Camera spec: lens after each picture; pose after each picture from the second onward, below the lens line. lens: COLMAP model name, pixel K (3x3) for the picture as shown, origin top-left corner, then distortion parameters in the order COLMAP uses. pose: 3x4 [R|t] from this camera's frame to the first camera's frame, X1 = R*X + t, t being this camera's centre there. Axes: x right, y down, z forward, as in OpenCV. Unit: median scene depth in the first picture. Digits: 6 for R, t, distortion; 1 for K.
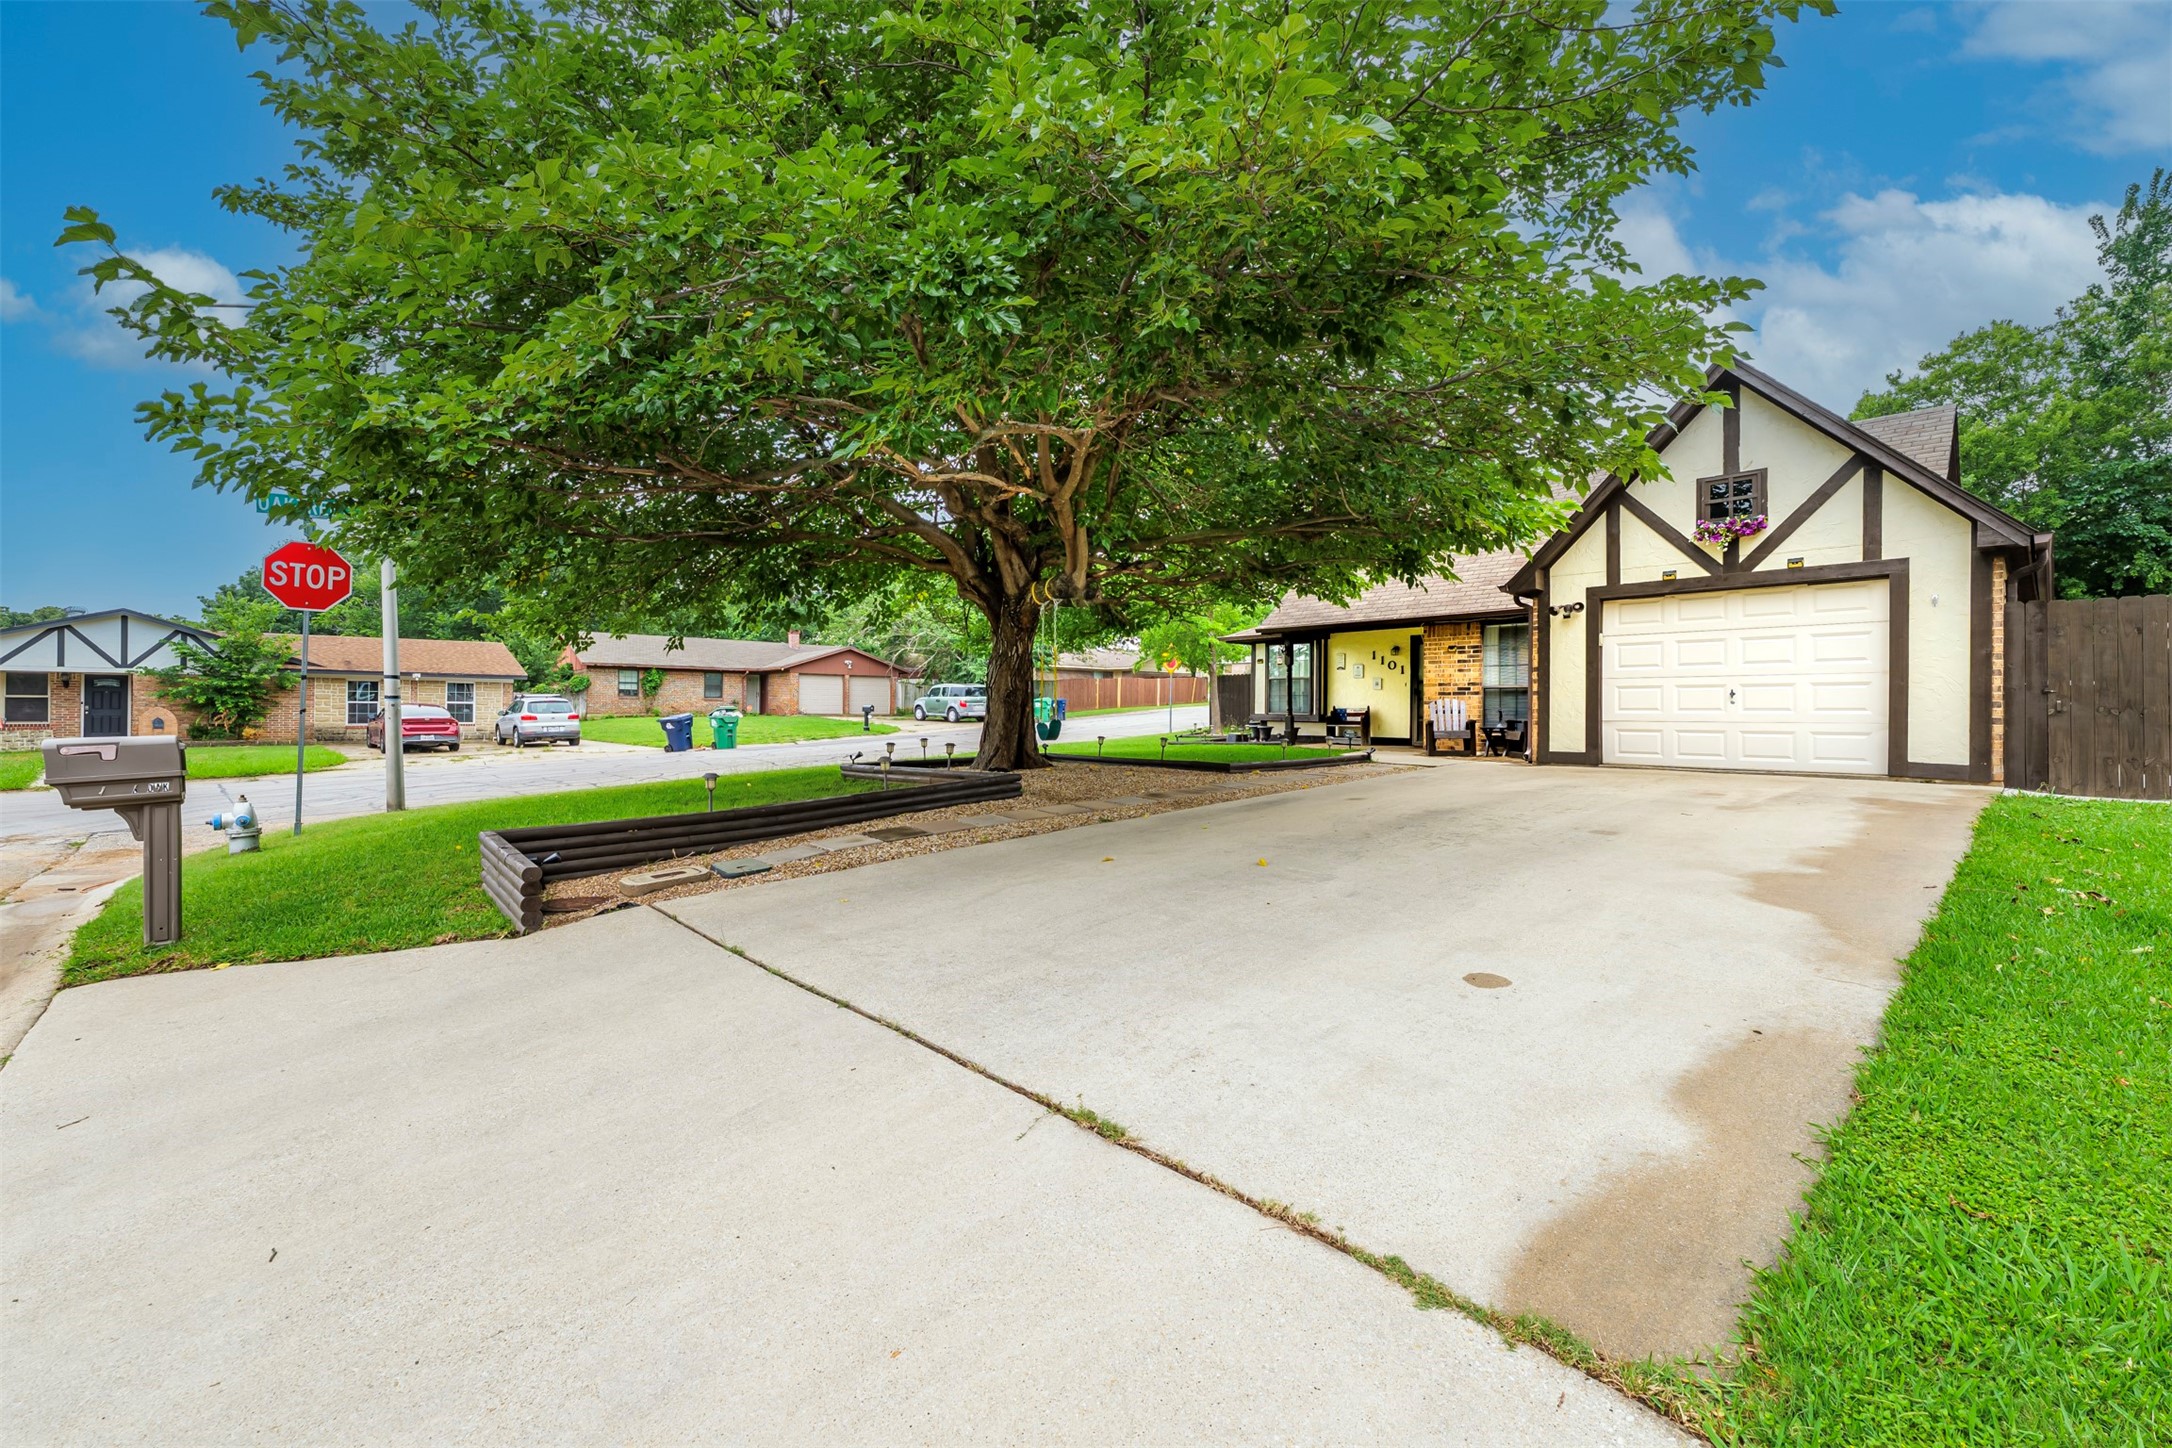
lens RADIAL K [[898.8, 0, 1077.8], [0, 898.8, 715.2], [0, 0, 1]] dist [0.000224, -0.000163]
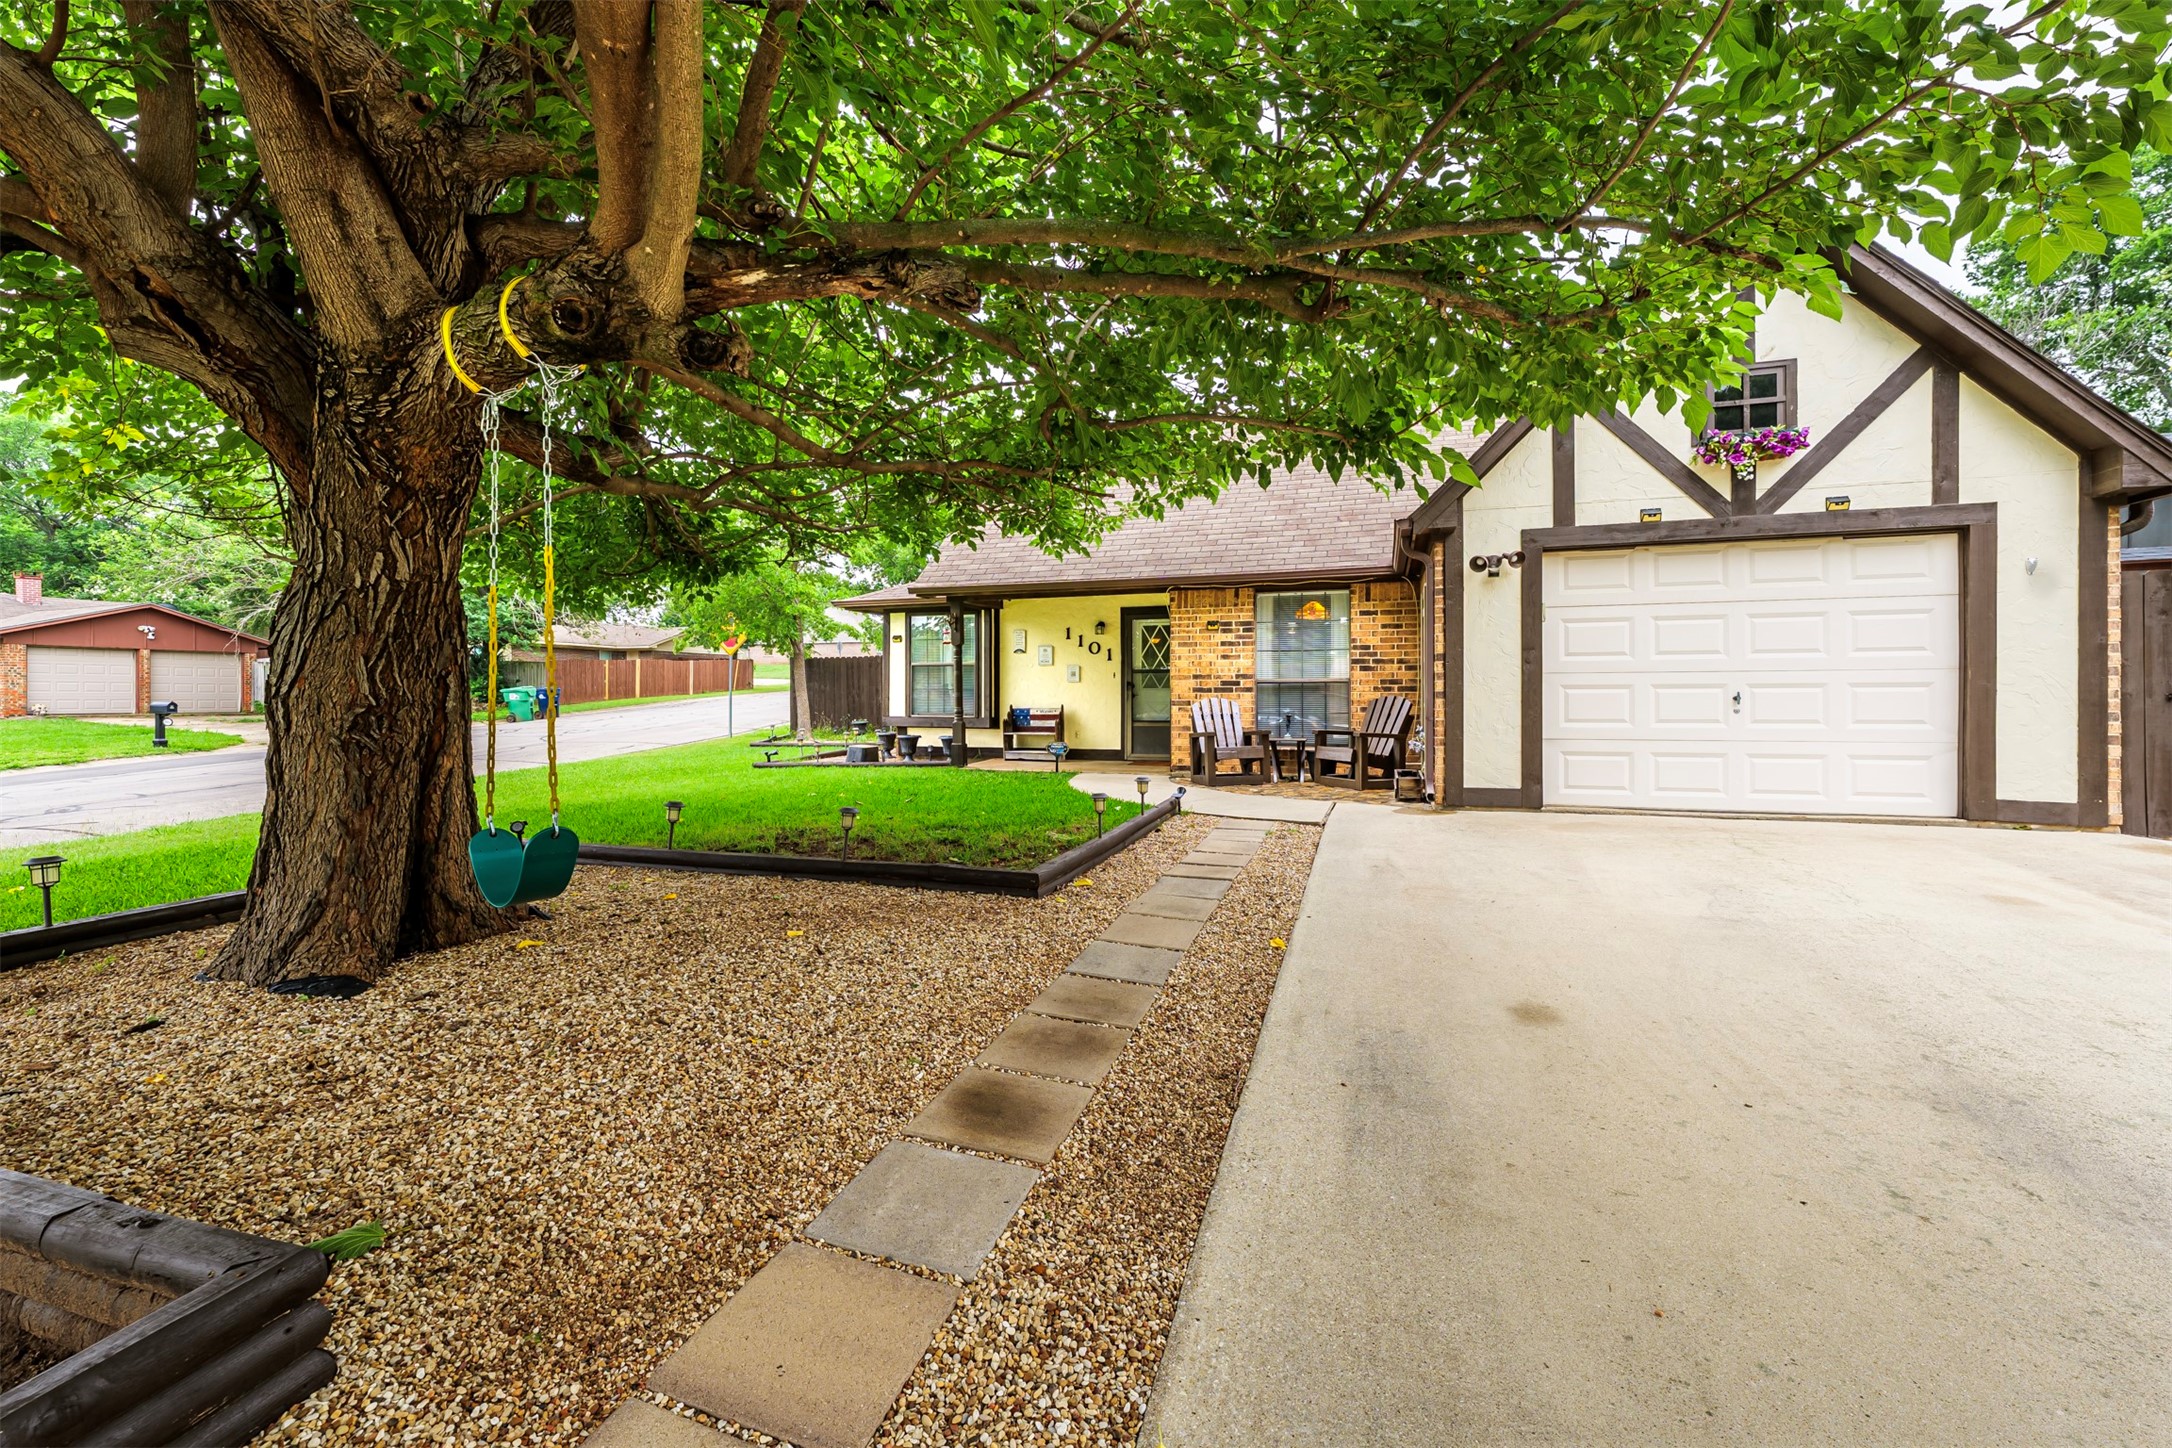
lens RADIAL K [[898.8, 0, 1089.1], [0, 898.8, 701.2], [0, 0, 1]] dist [0.000224, -0.000163]
pose [[0.867133, -0.011616, 0.497940, -0.012718], [0.009846, 0.999932, 0.006181, -0.020875], [-0.497979, -0.000457, 0.867189, 0.455282]]
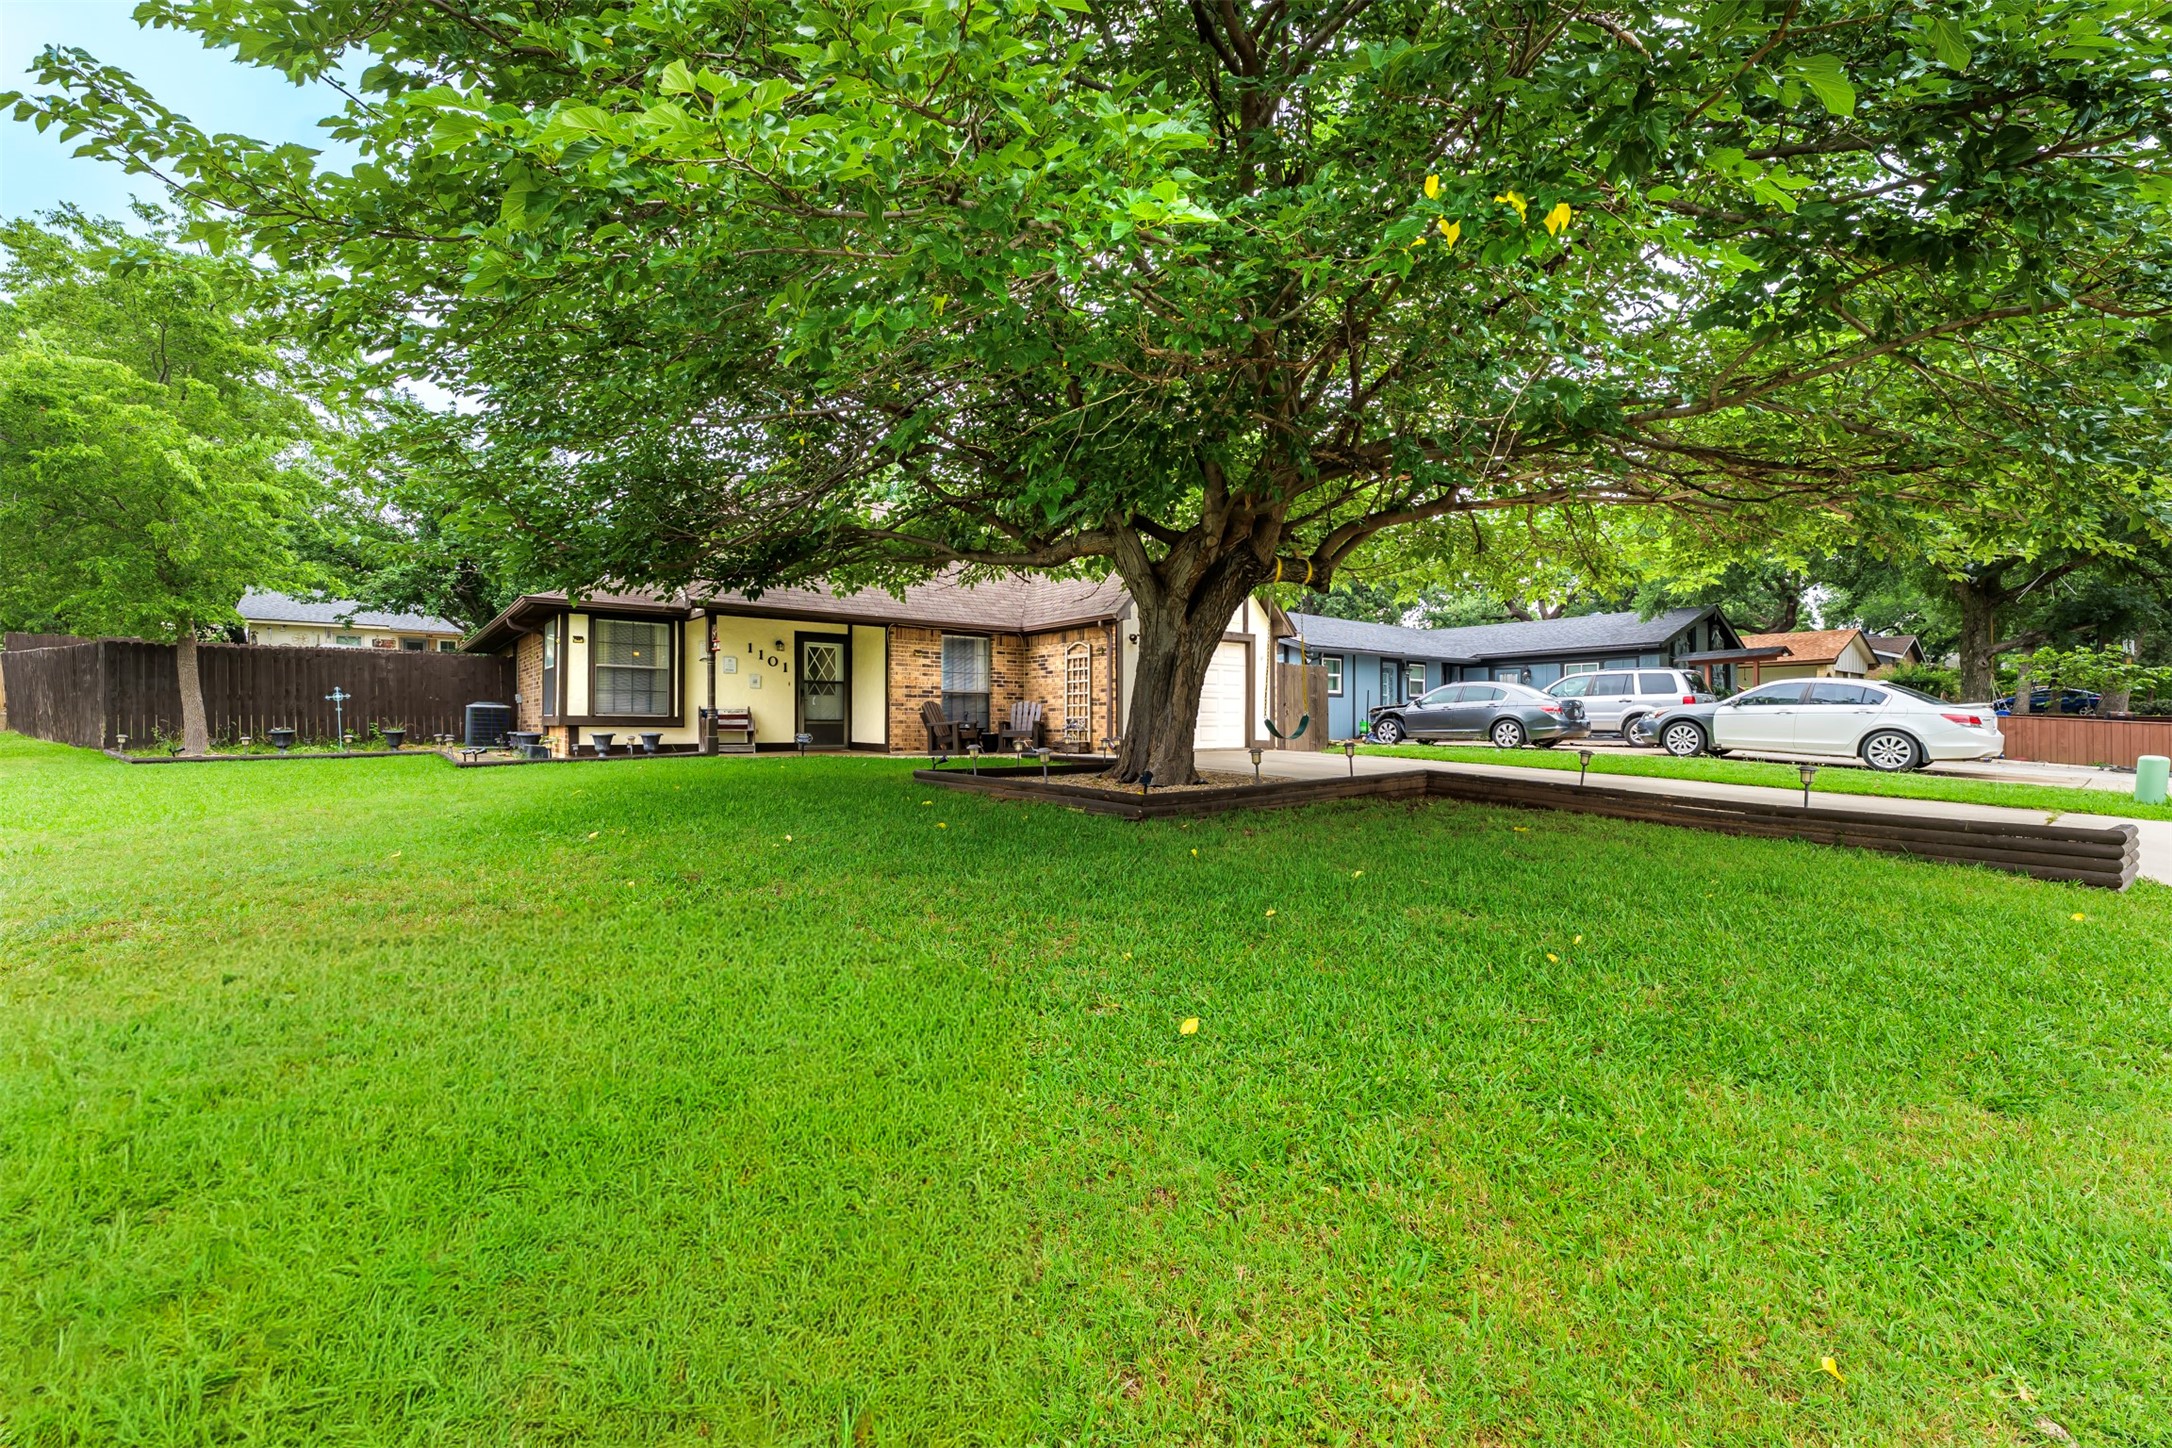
lens RADIAL K [[898.8, 0, 1087.2], [0, 898.8, 721.0], [0, 0, 1]] dist [0.000224, -0.000163]
pose [[0.050688, -0.002711, 0.998711, -0.623666], [0.004041, 0.999989, 0.002509, 0.003124], [-0.998706, 0.003909, 0.050698, 0.768316]]
